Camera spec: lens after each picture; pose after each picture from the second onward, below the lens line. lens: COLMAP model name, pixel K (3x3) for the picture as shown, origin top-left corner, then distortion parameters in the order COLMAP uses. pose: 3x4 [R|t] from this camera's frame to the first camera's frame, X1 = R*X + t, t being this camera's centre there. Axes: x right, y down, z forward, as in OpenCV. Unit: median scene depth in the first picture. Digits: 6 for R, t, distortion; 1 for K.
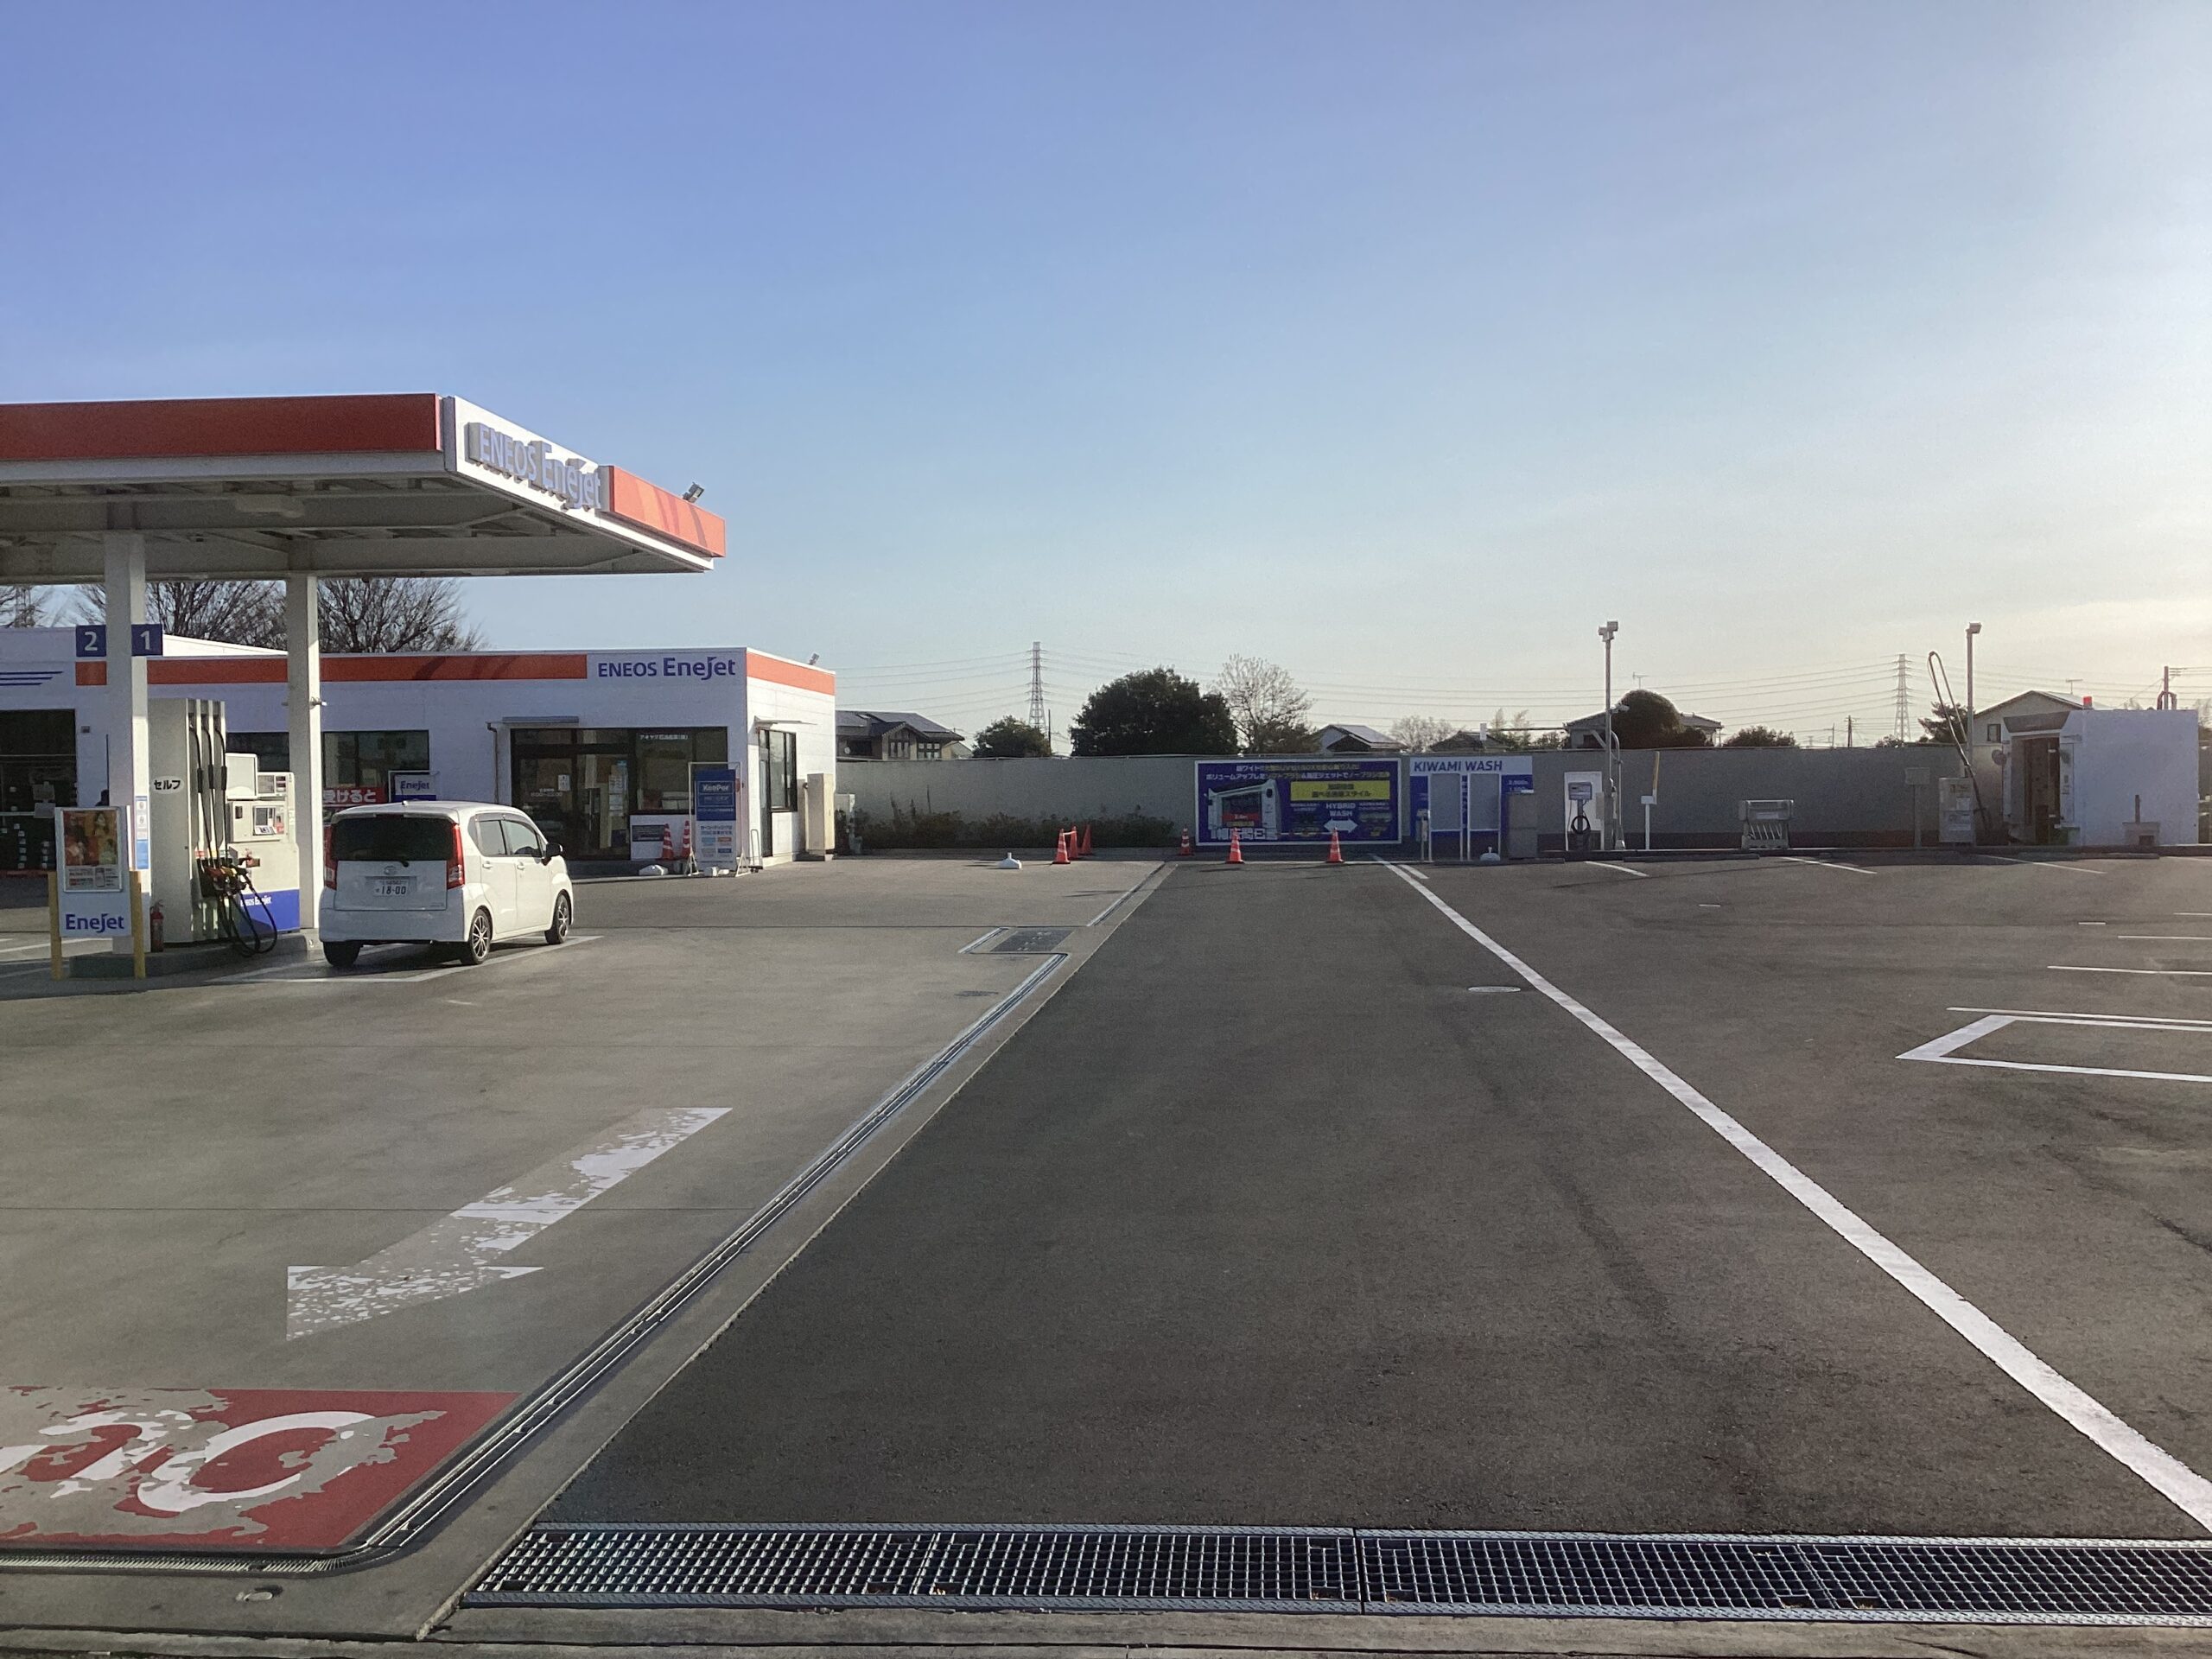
lens RADIAL K [[2029.8, 0, 1106.0], [0, 2029.8, 829.5], [0, 0, 1]] dist [-0.017162, -0.011365]
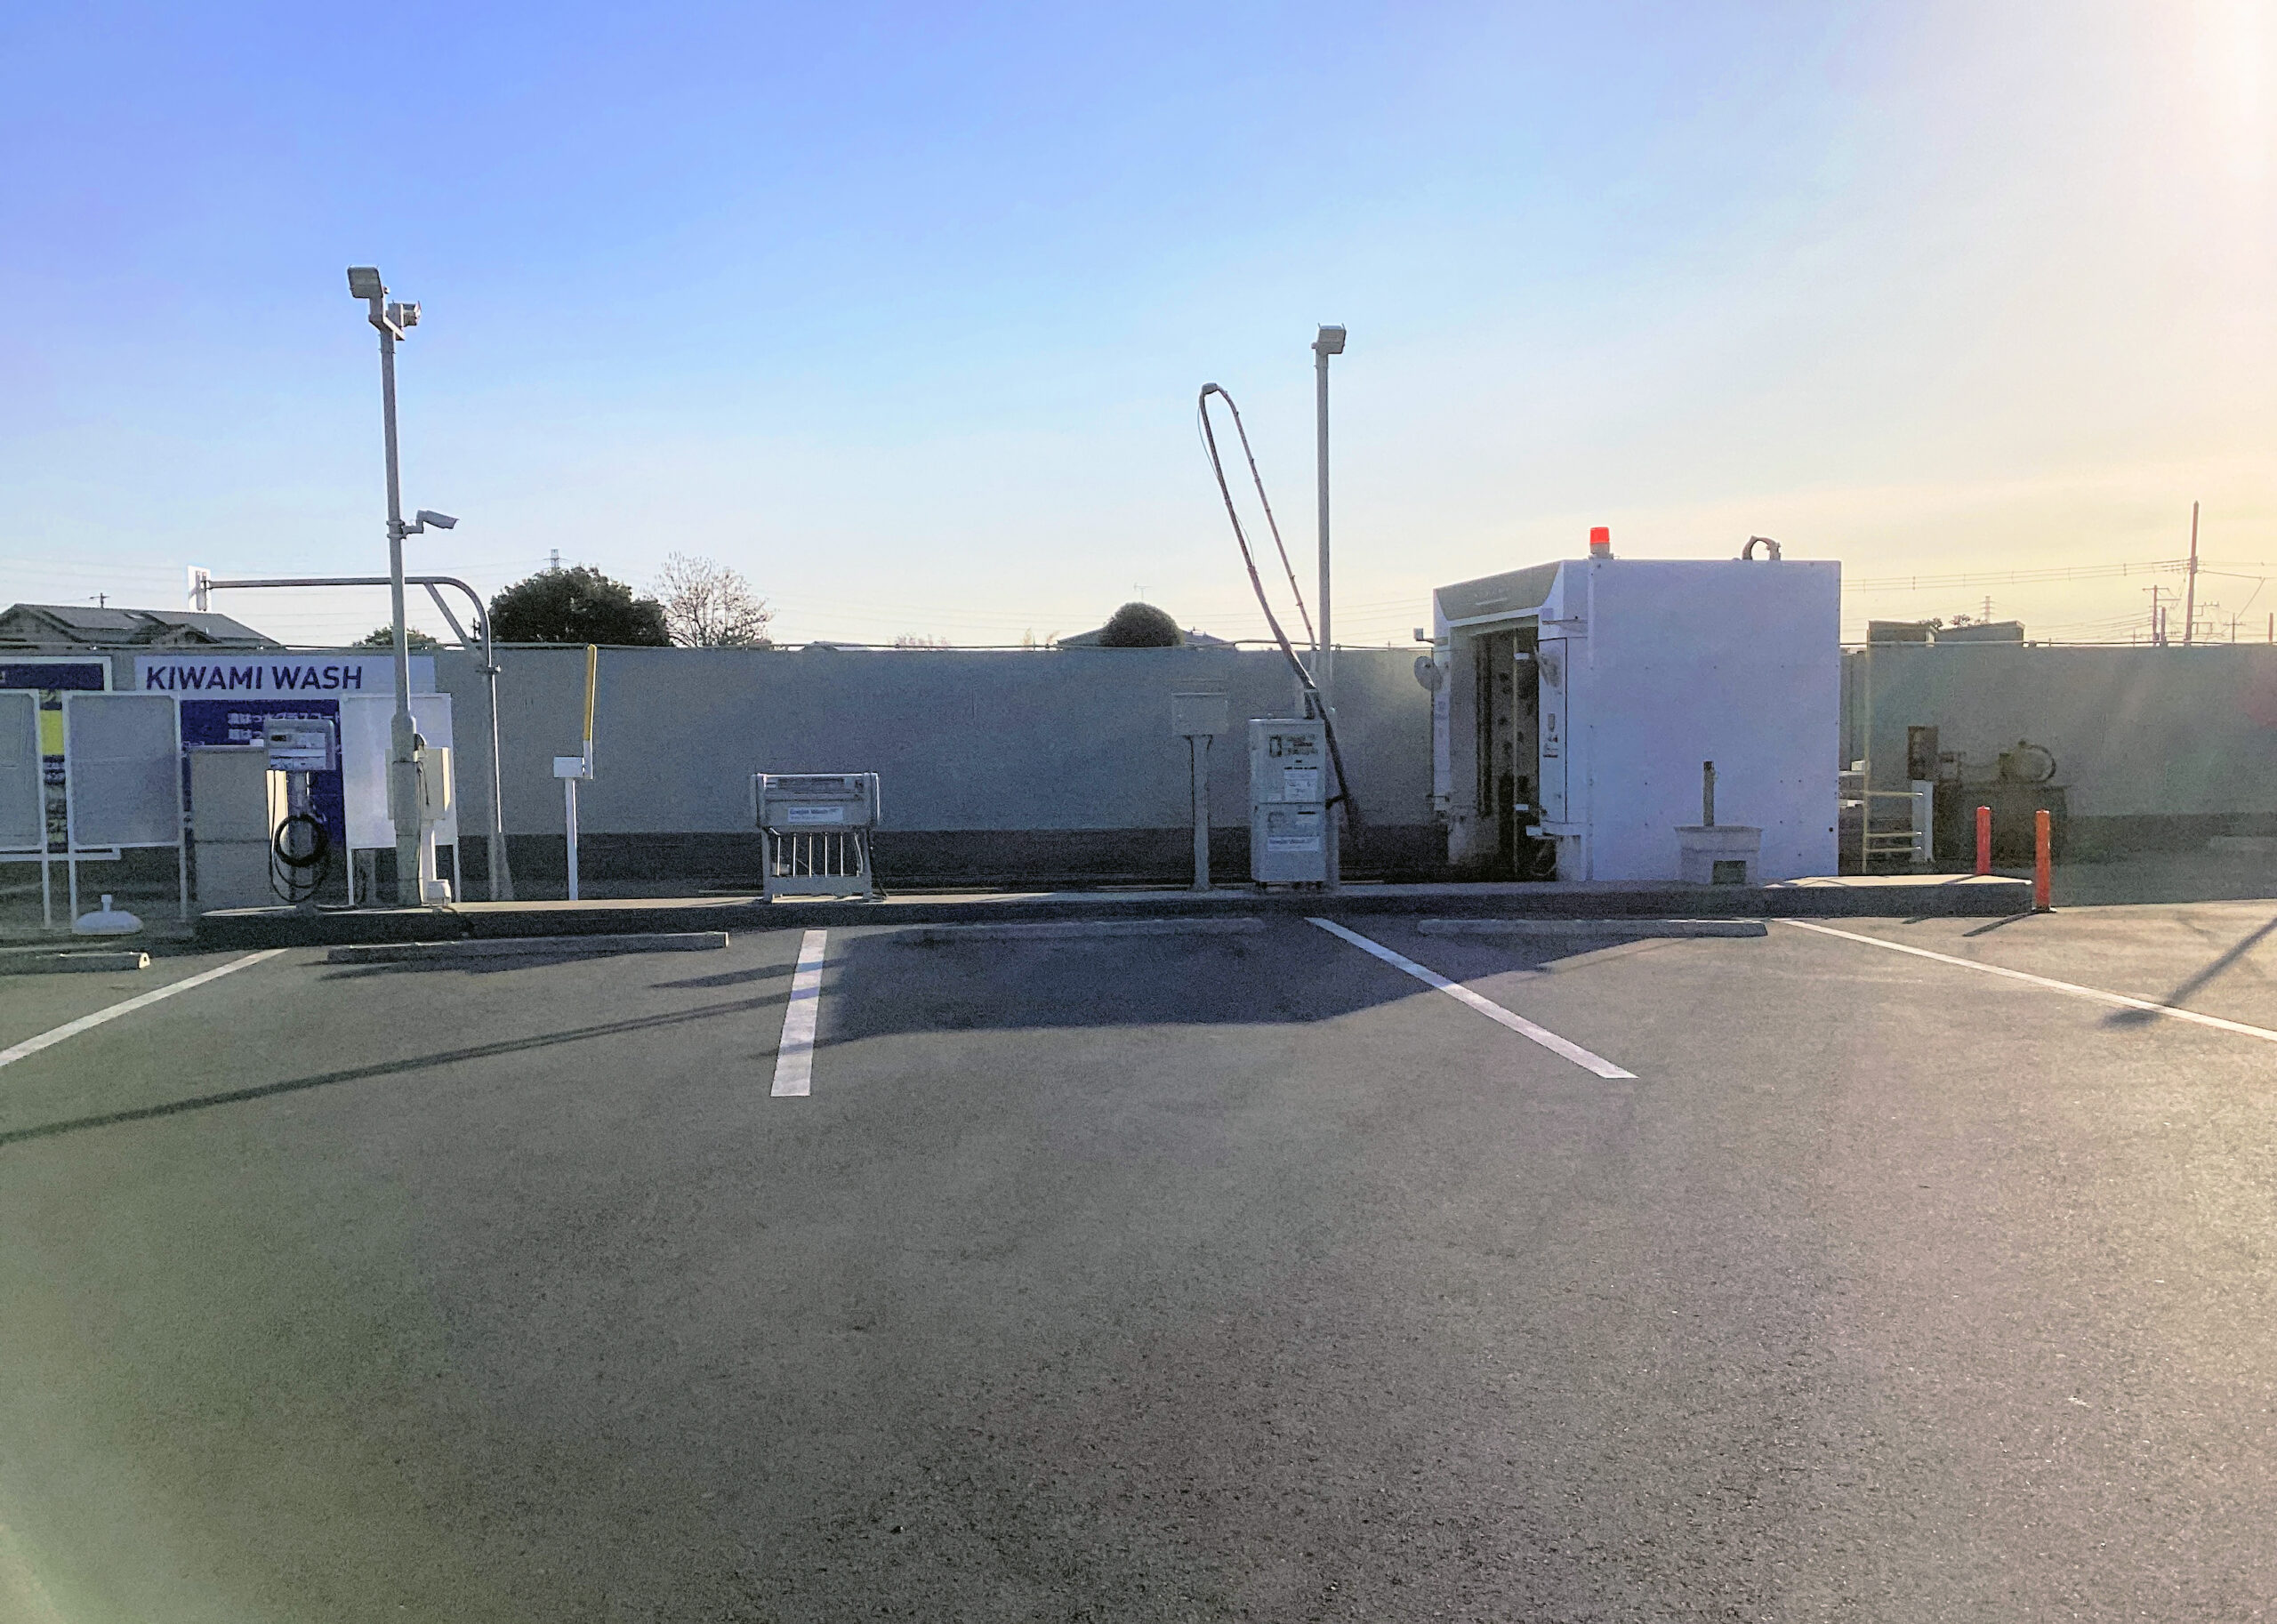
lens RADIAL K [[1899.7, 0, 1138.5], [0, 1899.7, 812.0], [0, 0, 1]] dist [-0.002593, -0.001393]
pose [[0.980476, -0.002581, 0.196620, 0.290426], [-0.003909, 0.999460, 0.032614, -0.017640], [-0.196598, -0.032746, 0.979937, 0.583166]]
